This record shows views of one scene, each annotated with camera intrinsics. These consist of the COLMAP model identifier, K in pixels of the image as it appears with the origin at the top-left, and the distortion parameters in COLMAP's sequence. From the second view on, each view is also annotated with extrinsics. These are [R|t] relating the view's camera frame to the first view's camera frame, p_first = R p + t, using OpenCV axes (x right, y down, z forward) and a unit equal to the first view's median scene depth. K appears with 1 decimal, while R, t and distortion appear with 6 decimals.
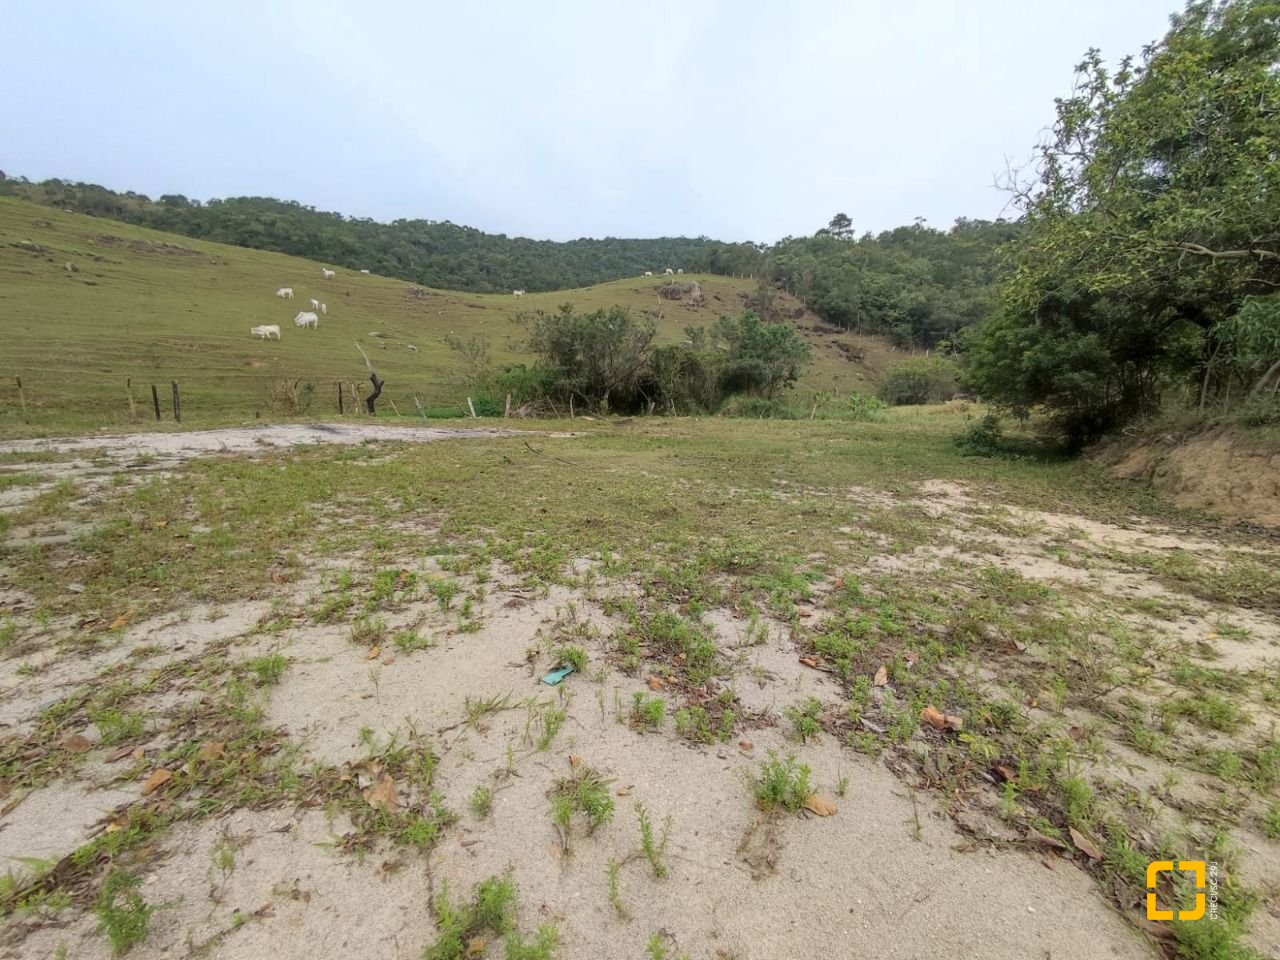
lens RADIAL K [[588.2, 0, 639.6], [0, 588.2, 486.7], [0, 0, 1]] dist [-0.003672, 0.001702]
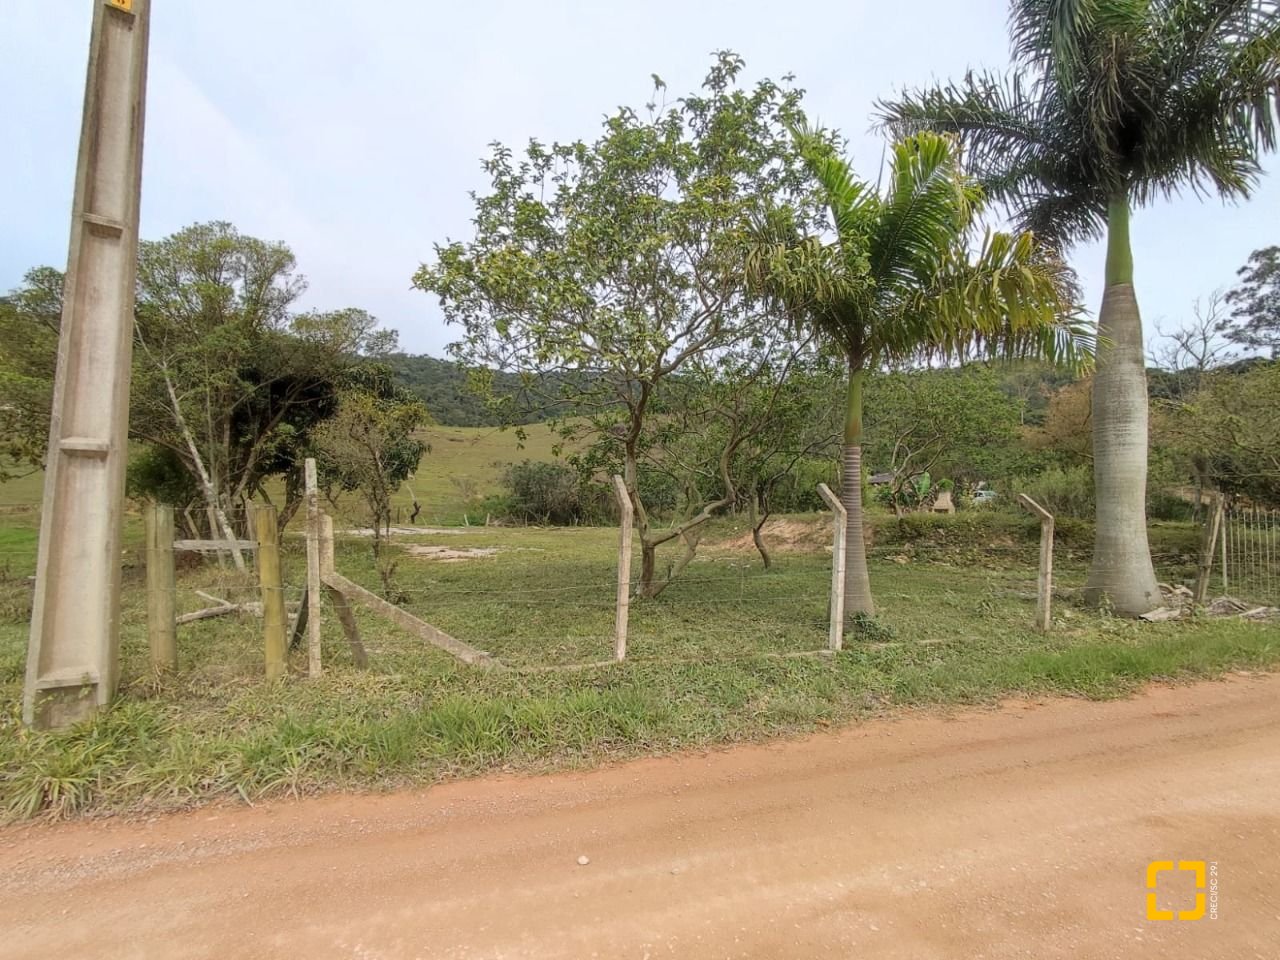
lens RADIAL K [[588.2, 0, 641.5], [0, 588.2, 479.5], [0, 0, 1]] dist [-0.003672, 0.001702]
pose [[0.997901, 0.010172, 0.063956, 0.077380], [0.003346, 0.978170, -0.207778, 0.072539], [-0.064673, 0.207556, 0.976083, -0.503402]]
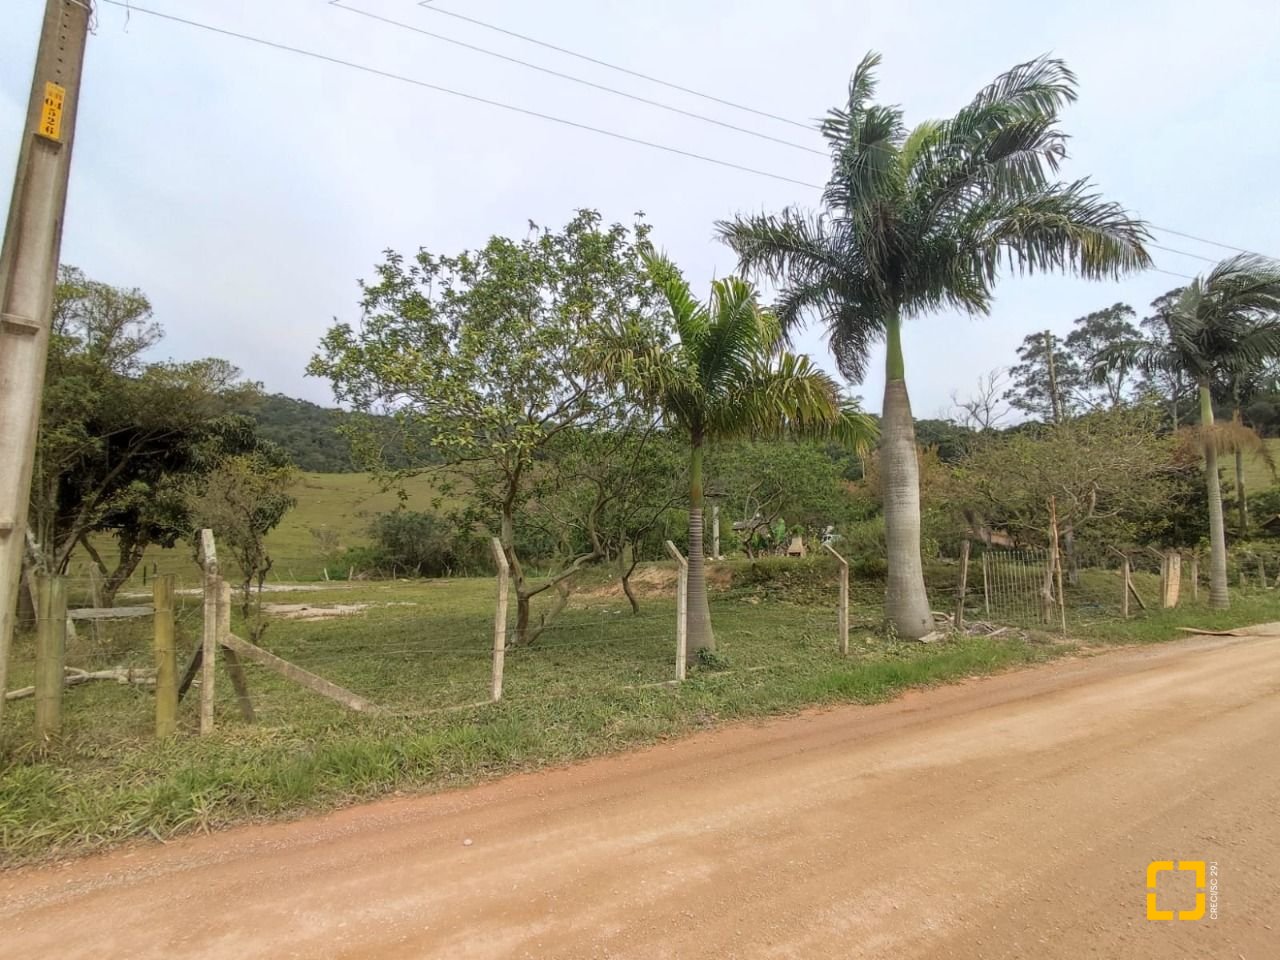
lens RADIAL K [[588.2, 0, 642.3], [0, 588.2, 478.8], [0, 0, 1]] dist [-0.003672, 0.001702]
pose [[0.963735, 0.020080, 0.266106, 0.076223], [0.056853, 0.958824, -0.278253, 0.074426], [-0.260736, 0.283291, 0.922910, -0.531818]]
